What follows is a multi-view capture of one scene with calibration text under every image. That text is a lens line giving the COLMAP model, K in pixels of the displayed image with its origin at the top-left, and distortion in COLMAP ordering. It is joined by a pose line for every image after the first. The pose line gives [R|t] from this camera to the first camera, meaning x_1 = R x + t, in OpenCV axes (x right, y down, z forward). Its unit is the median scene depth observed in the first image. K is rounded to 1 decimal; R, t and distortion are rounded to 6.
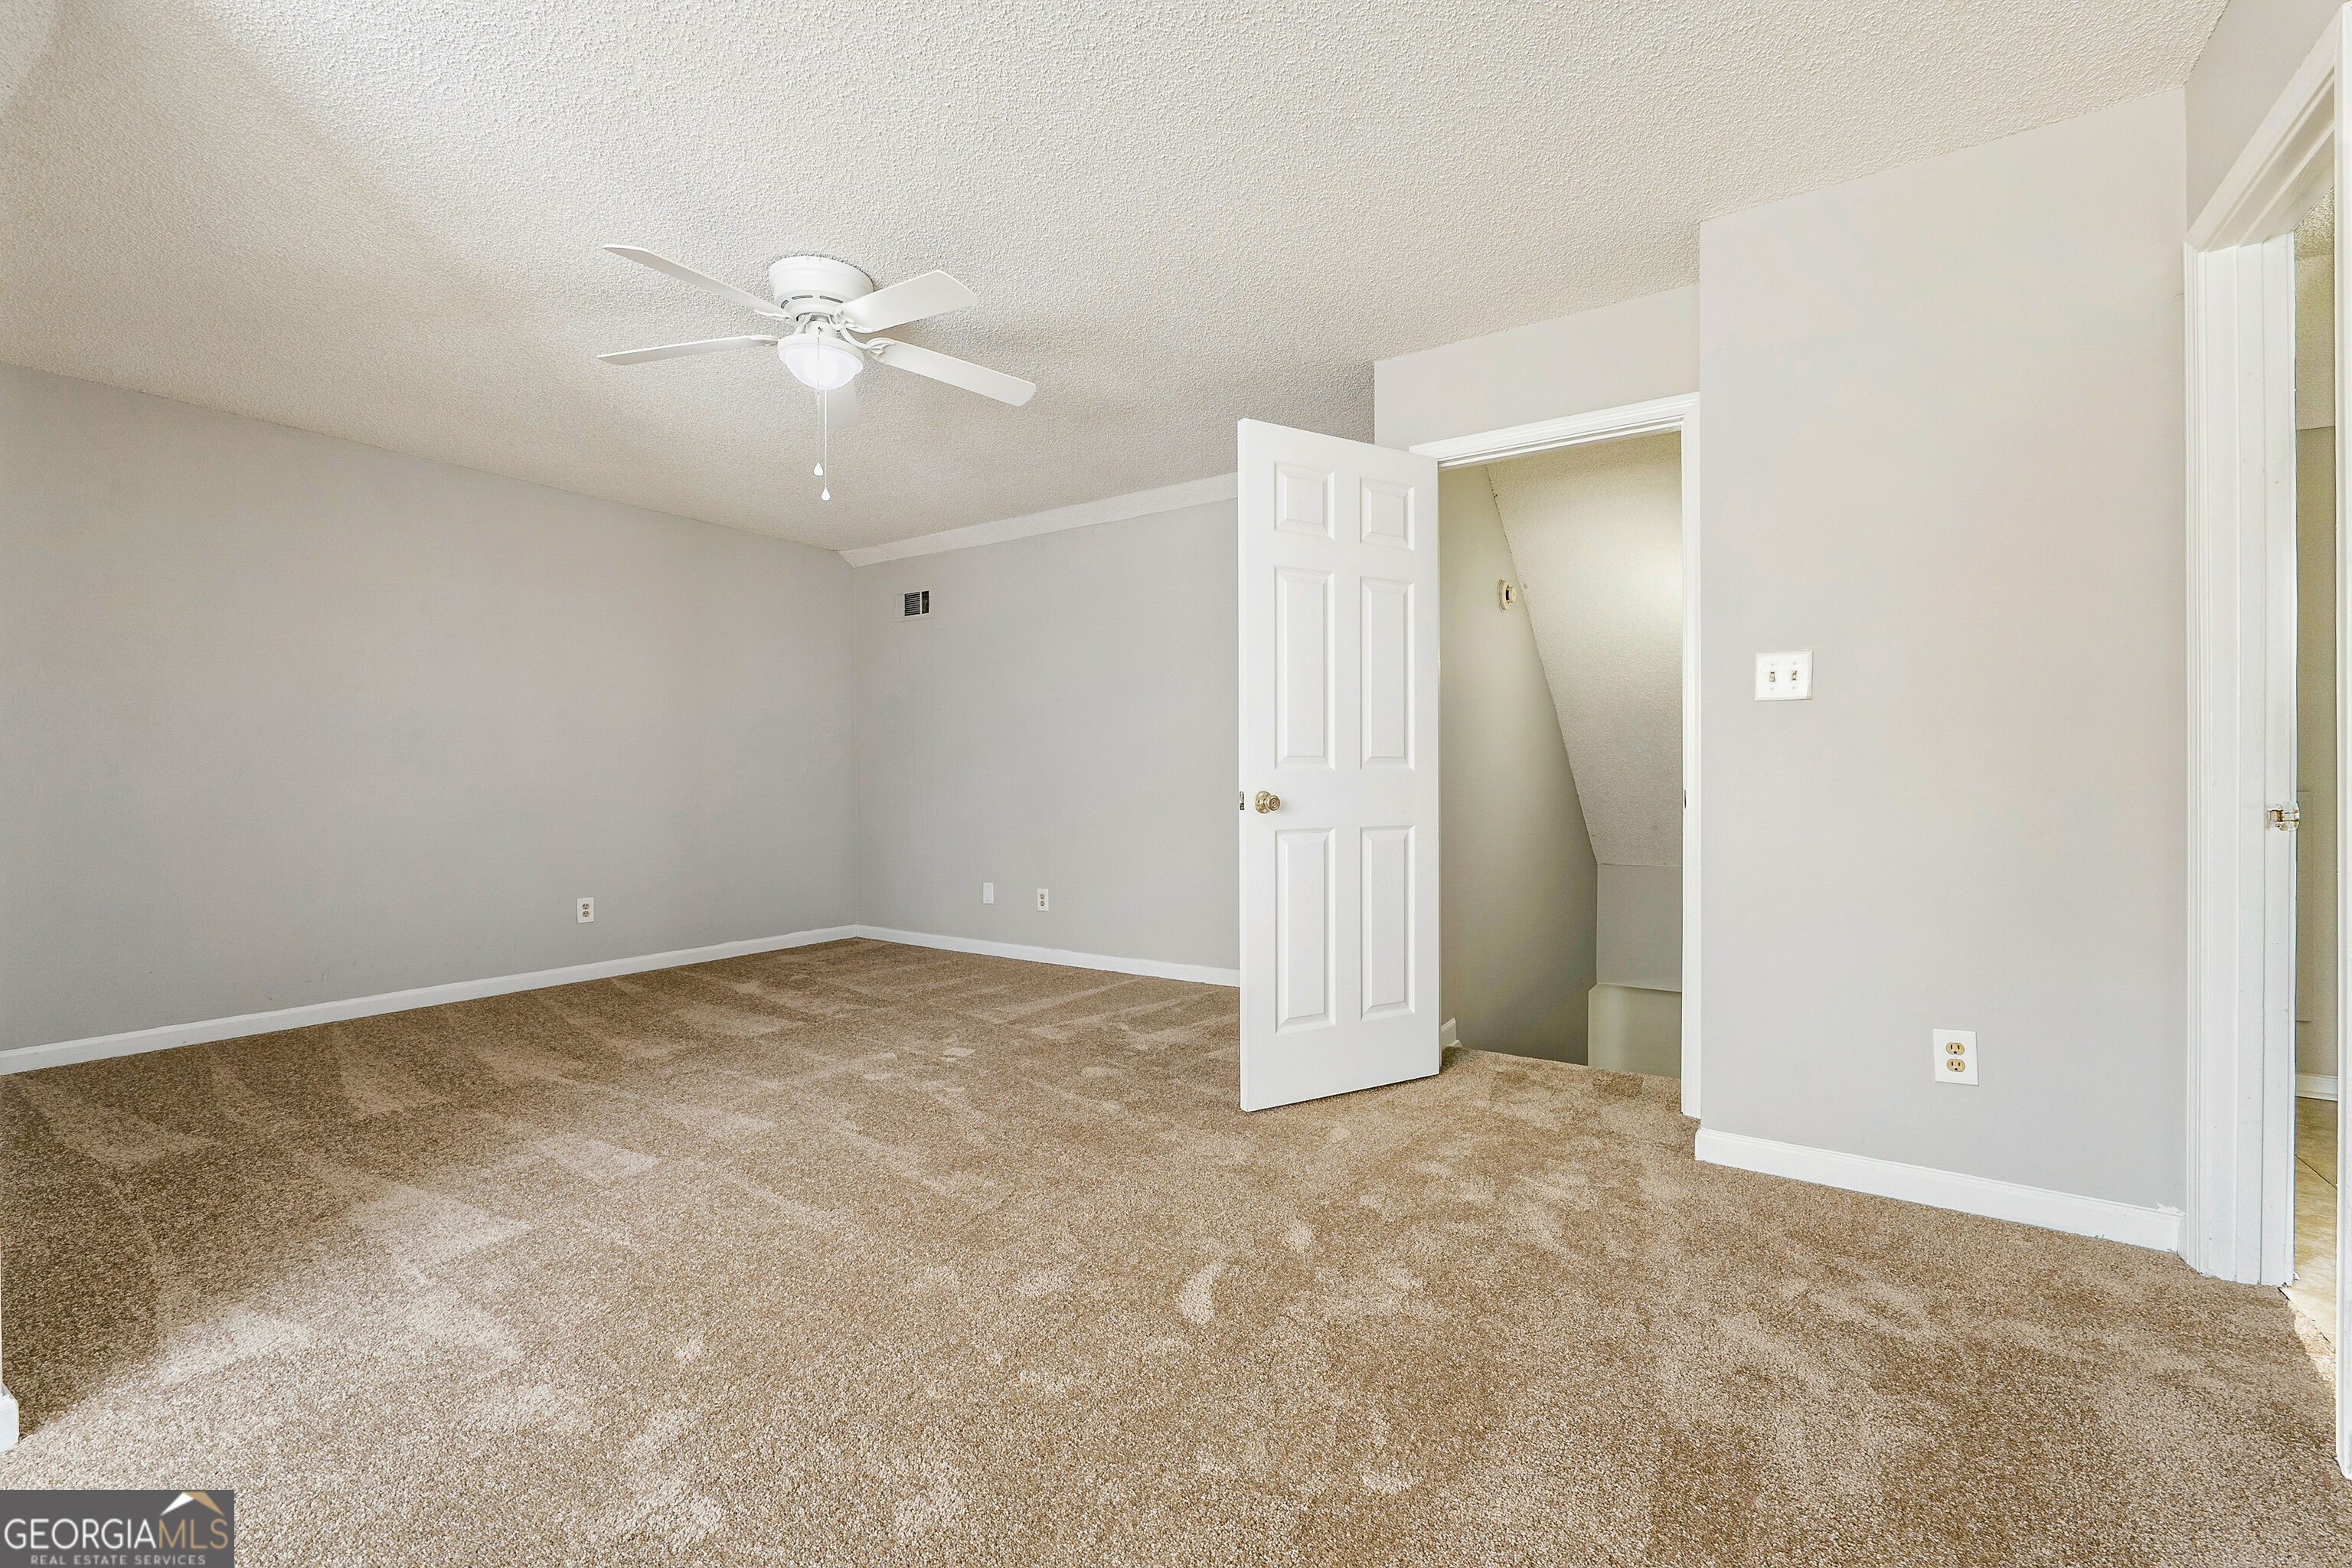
lens RADIAL K [[975.1, 0, 1179.6], [0, 975.1, 787.1], [0, 0, 1]] dist [-0.009063, -0.000032]
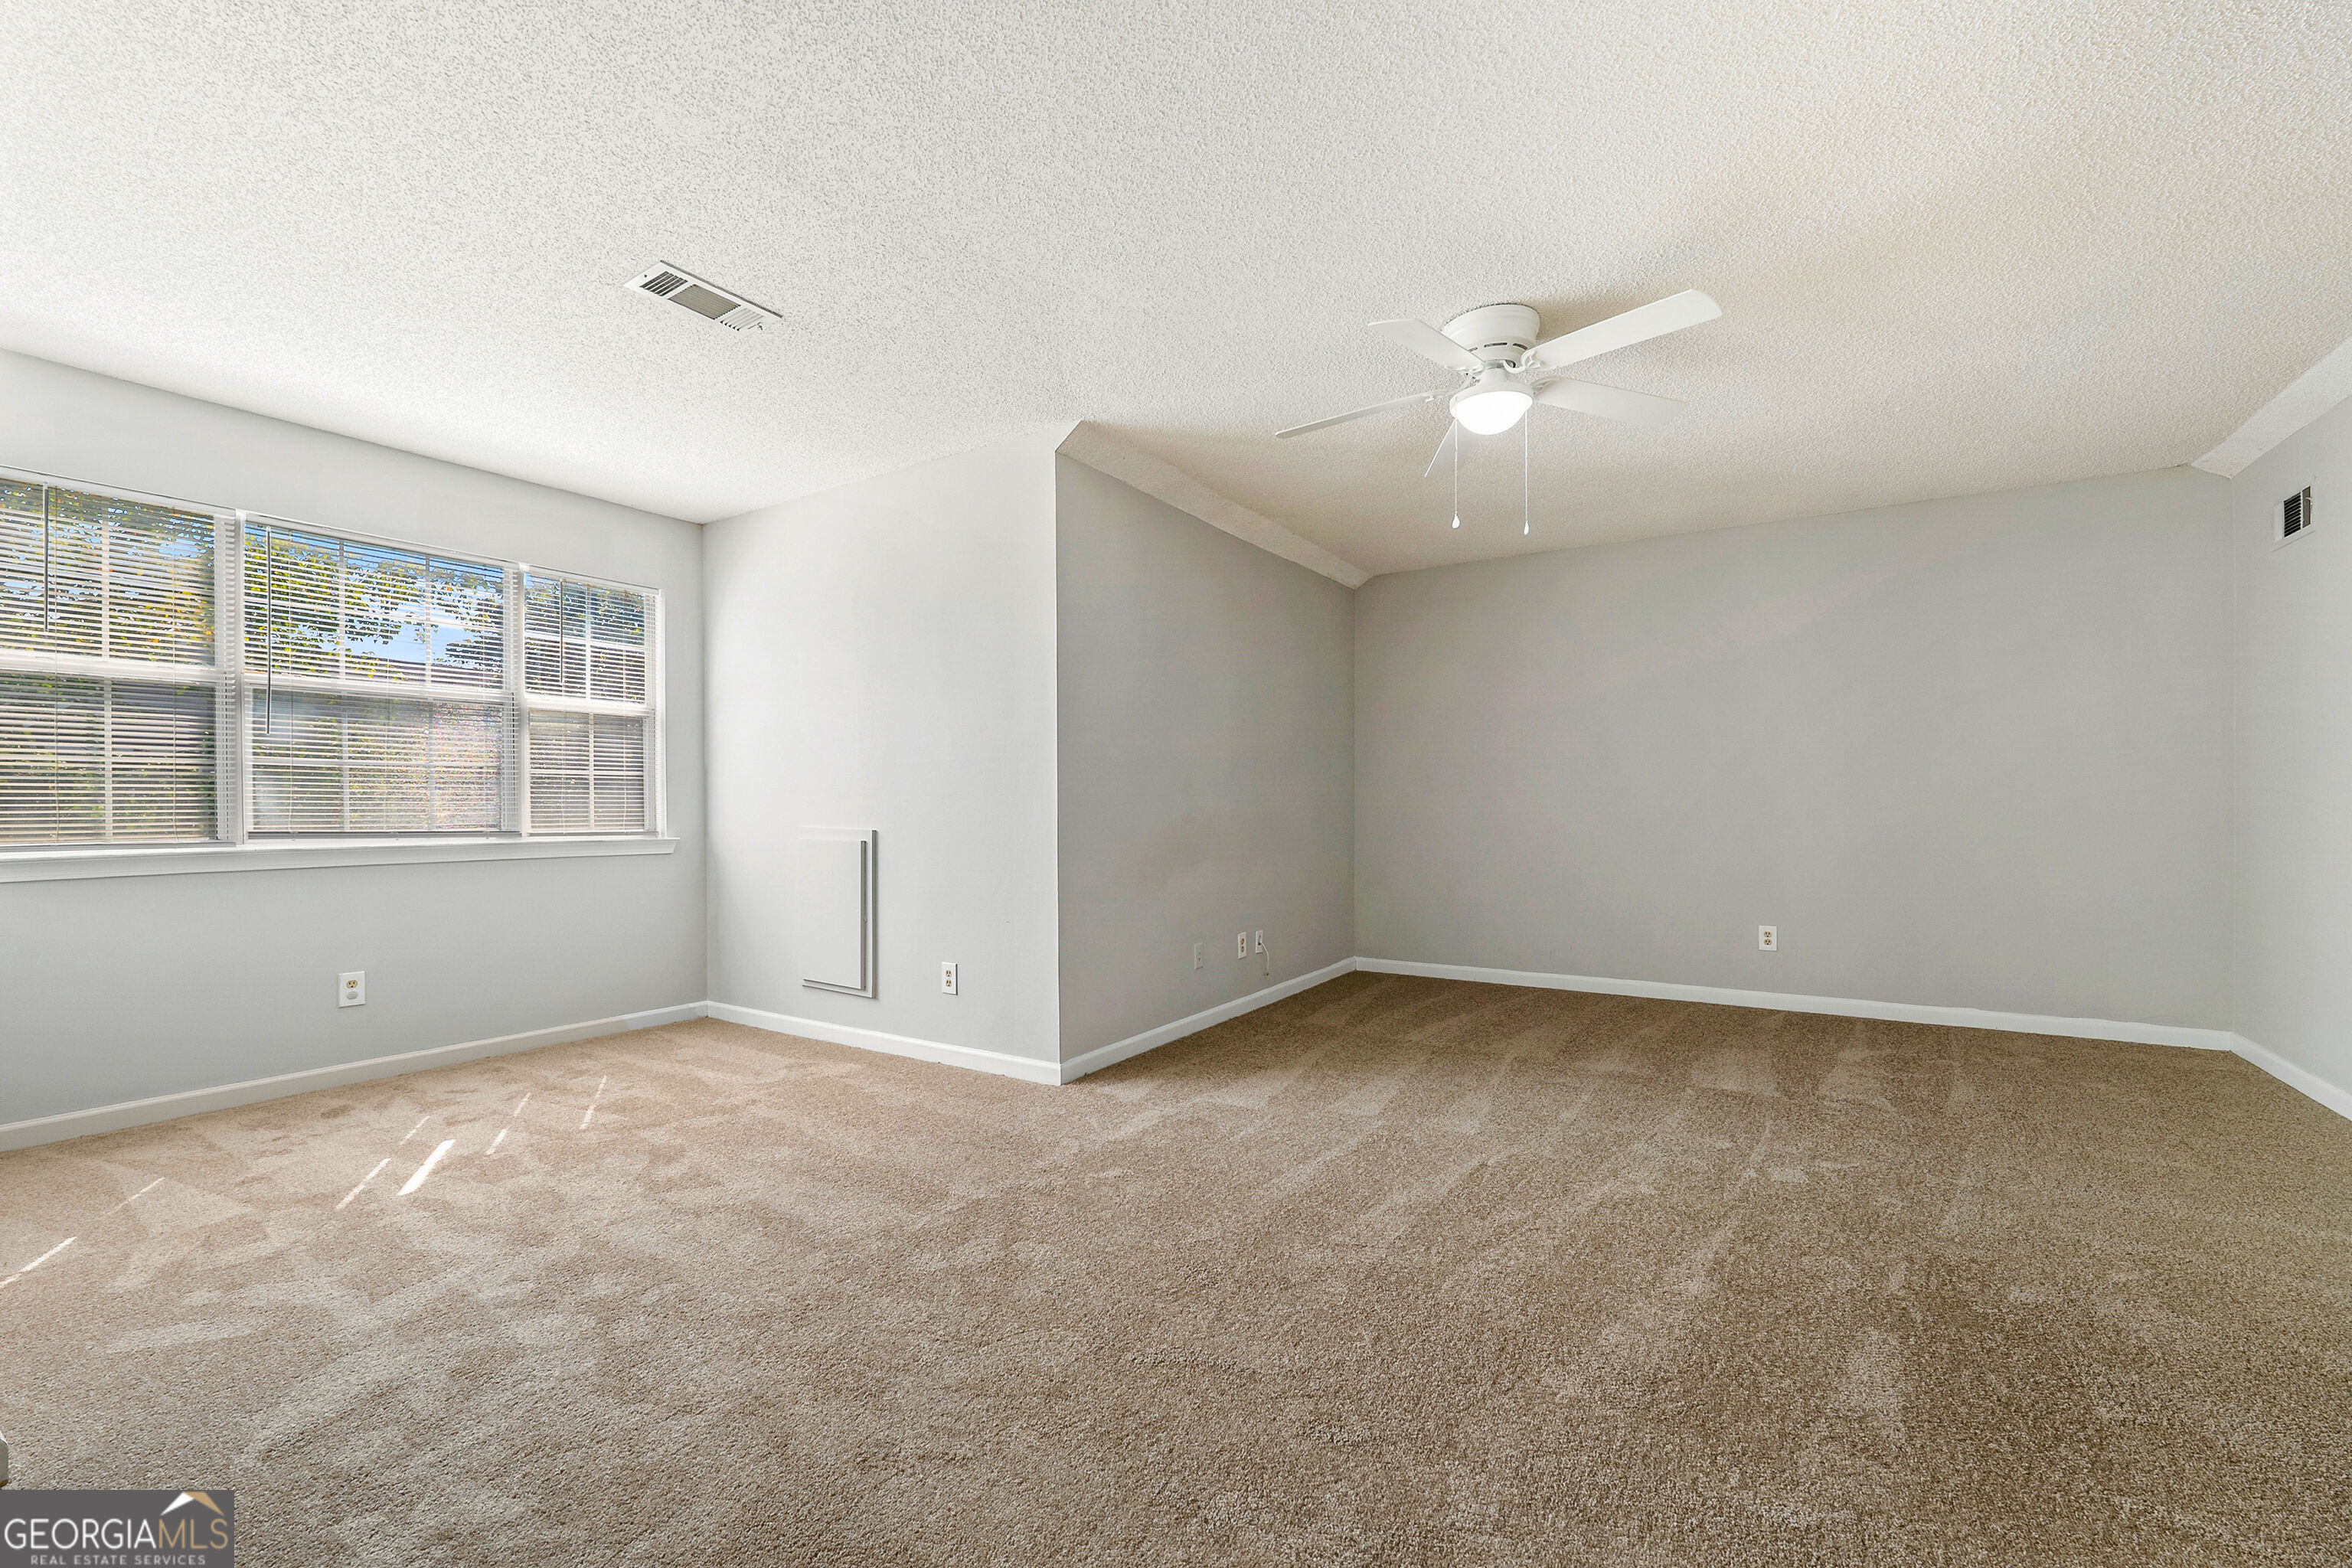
lens RADIAL K [[975.1, 0, 1179.6], [0, 975.1, 787.1], [0, 0, 1]] dist [-0.009063, -0.000032]
pose [[0.006799, -0.017109, -0.999831, 0.608166], [-0.001806, 0.999852, -0.017121, -0.016320], [0.999975, 0.001922, 0.006767, 0.608346]]
